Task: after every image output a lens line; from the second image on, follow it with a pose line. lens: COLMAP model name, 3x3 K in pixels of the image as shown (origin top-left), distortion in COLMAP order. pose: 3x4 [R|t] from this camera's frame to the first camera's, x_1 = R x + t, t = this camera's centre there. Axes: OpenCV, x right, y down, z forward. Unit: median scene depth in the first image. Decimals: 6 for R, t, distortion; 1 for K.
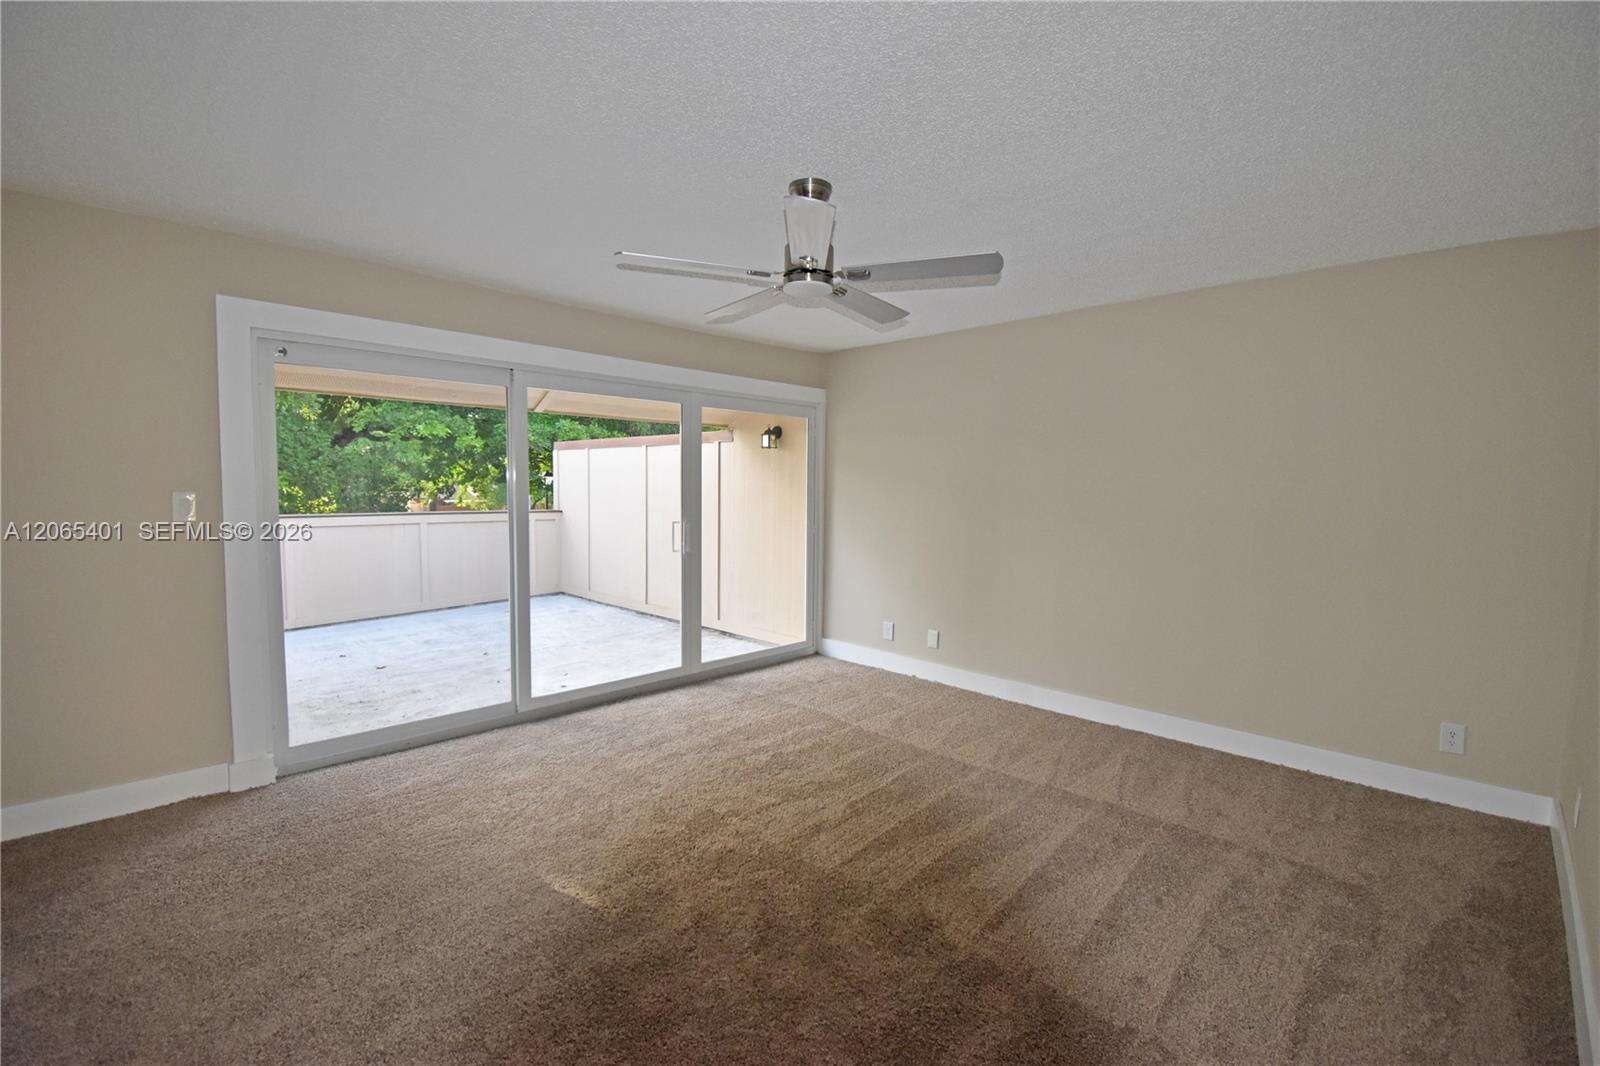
lens RADIAL K [[712.7, 0, 800.0], [0, 712.7, 533.0], [0, 0, 1]] dist [0.018444, -0.000069]
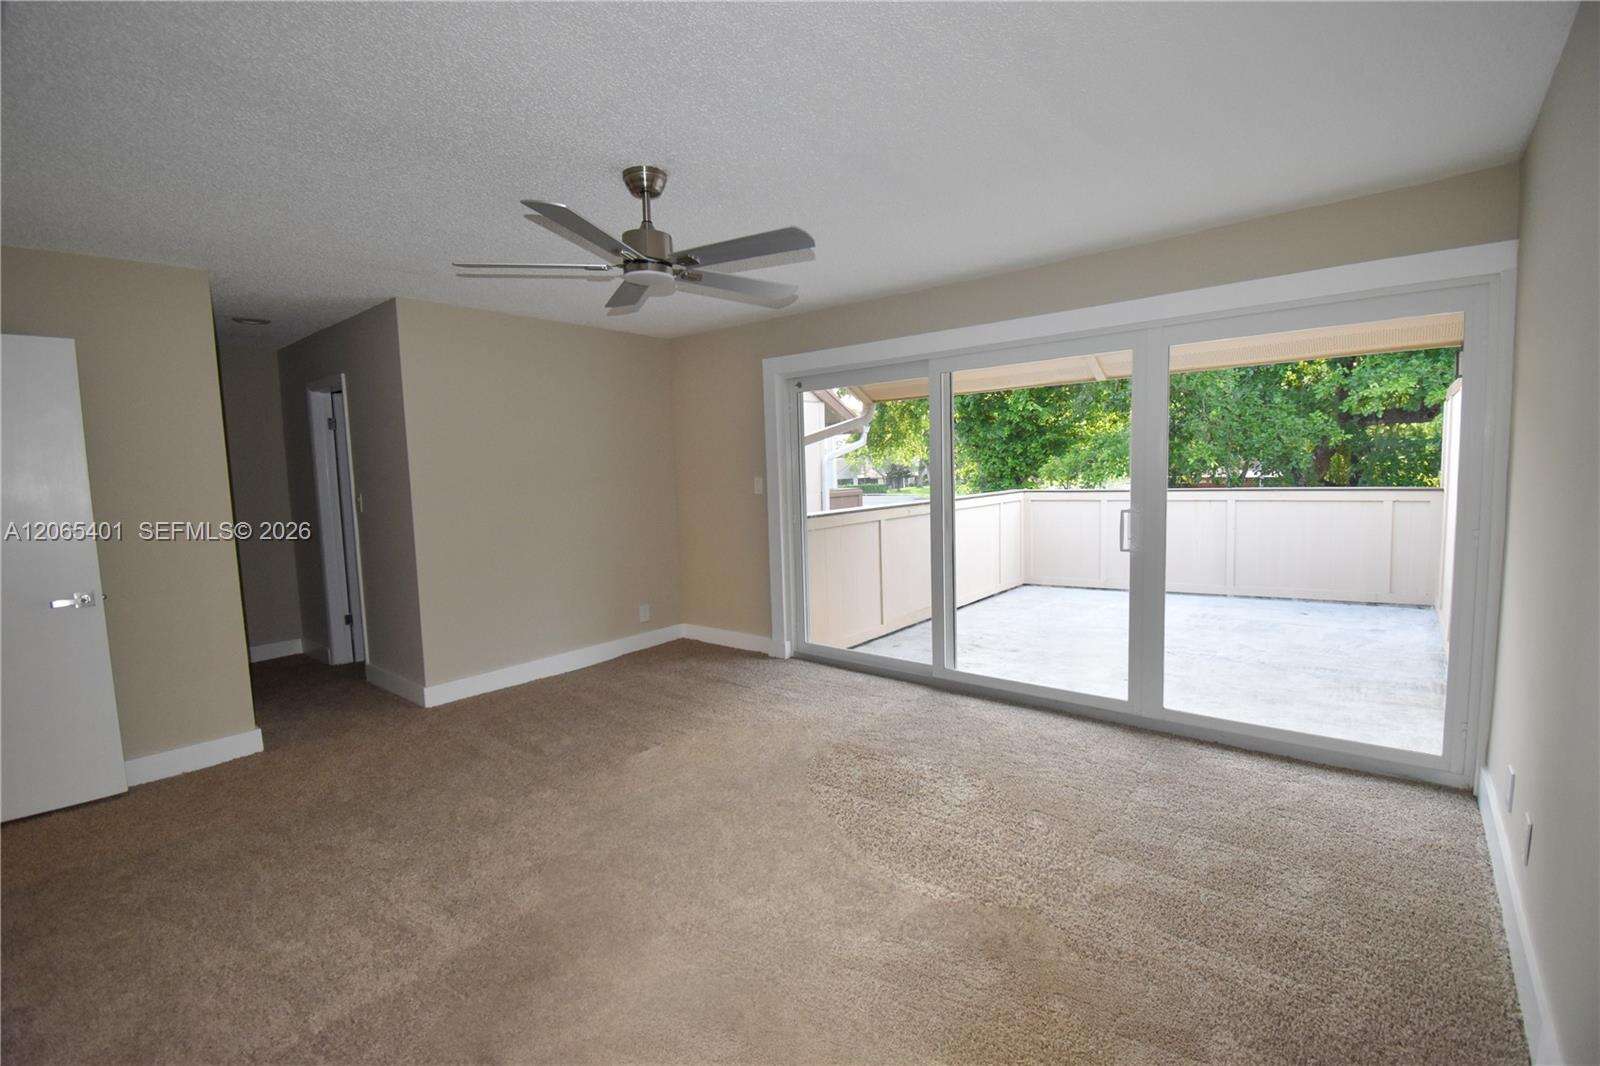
lens RADIAL K [[710.2, 0, 800.0], [0, 710.2, 533.0], [0, 0, 1]] dist [0.015688, -0.022852]
pose [[0.082804, 0.078045, -0.993505, 0.491290], [-0.032972, 0.996598, 0.075540, -0.032398], [0.996020, 0.026503, 0.085096, 0.533222]]
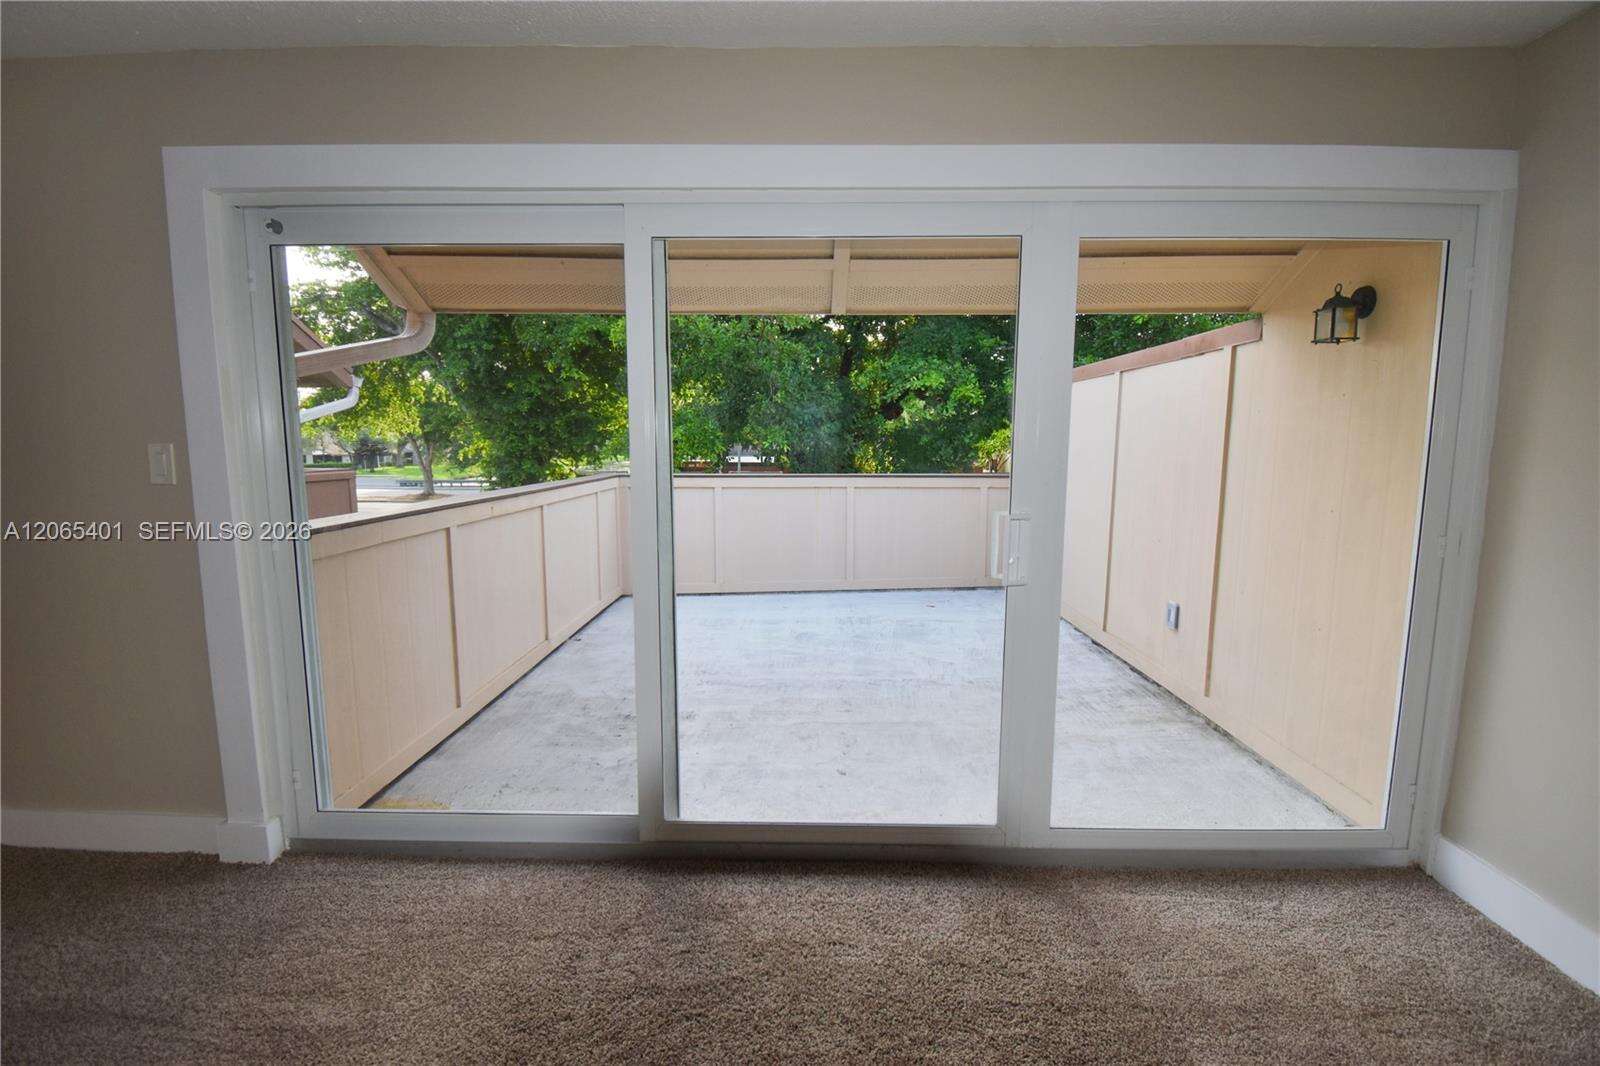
lens RADIAL K [[710.2, 0, 800.0], [0, 710.2, 533.0], [0, 0, 1]] dist [0.015688, -0.022852]
pose [[0.692195, 0.083753, -0.716834, 0.054715], [-0.044131, 0.996297, 0.073791, -0.027088], [0.720360, -0.019443, 0.693328, 0.539525]]
